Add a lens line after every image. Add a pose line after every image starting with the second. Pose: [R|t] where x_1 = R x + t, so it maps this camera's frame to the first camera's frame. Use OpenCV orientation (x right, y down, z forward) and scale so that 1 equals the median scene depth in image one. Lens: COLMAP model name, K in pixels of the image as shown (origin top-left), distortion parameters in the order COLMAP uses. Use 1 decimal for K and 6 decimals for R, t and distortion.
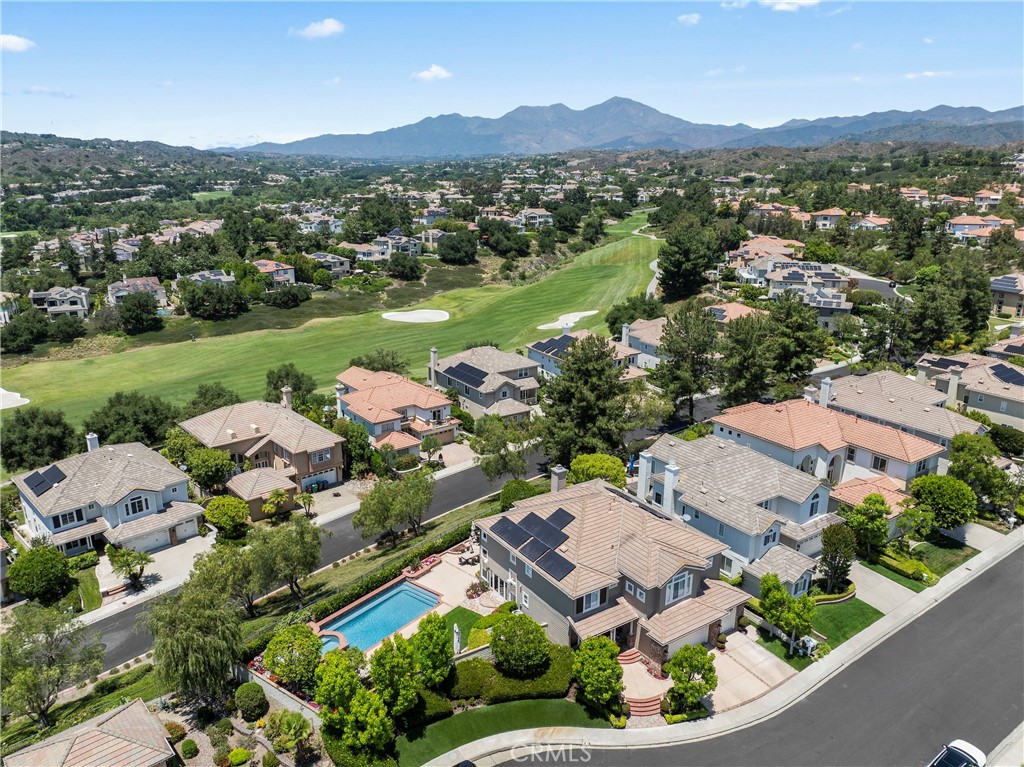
lens RADIAL K [[721.4, 0, 514.1], [0, 721.4, 385.0], [0, 0, 1]] dist [-0.032988, 0.010409]
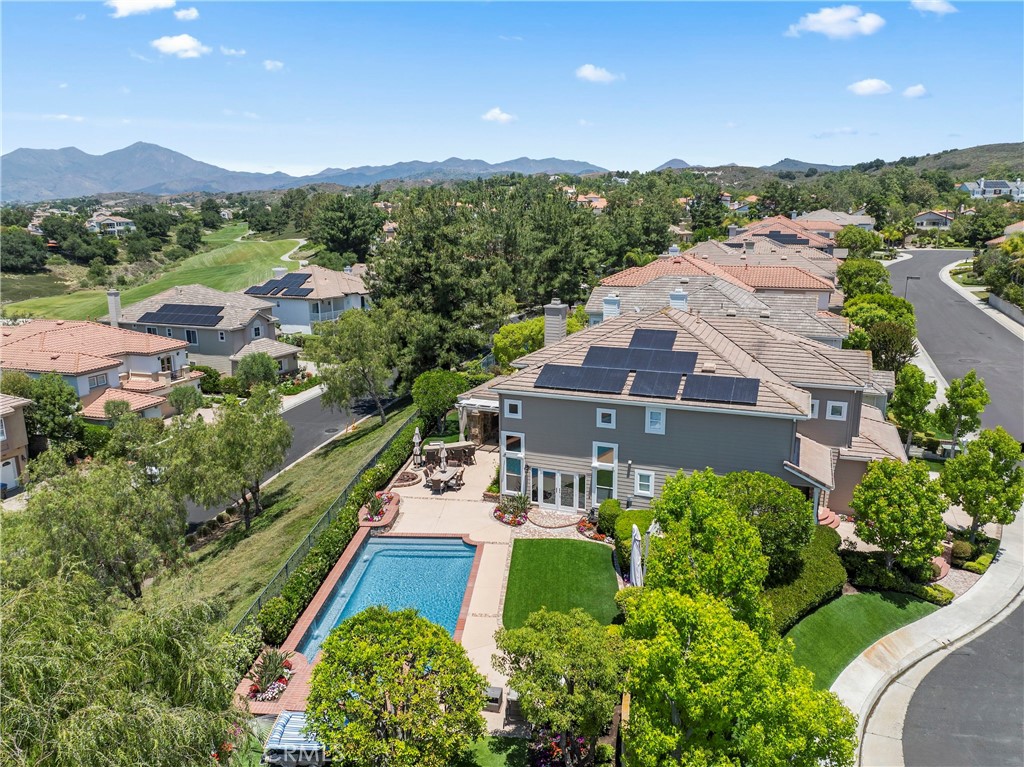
lens RADIAL K [[721.4, 0, 511.7], [0, 721.4, 381.6], [0, 0, 1]] dist [-0.032988, 0.010409]
pose [[0.829946, -0.132611, 0.541853, -0.071589], [0.168181, 0.985620, -0.016383, 0.042246], [-0.531889, 0.104727, 0.840313, 0.115303]]
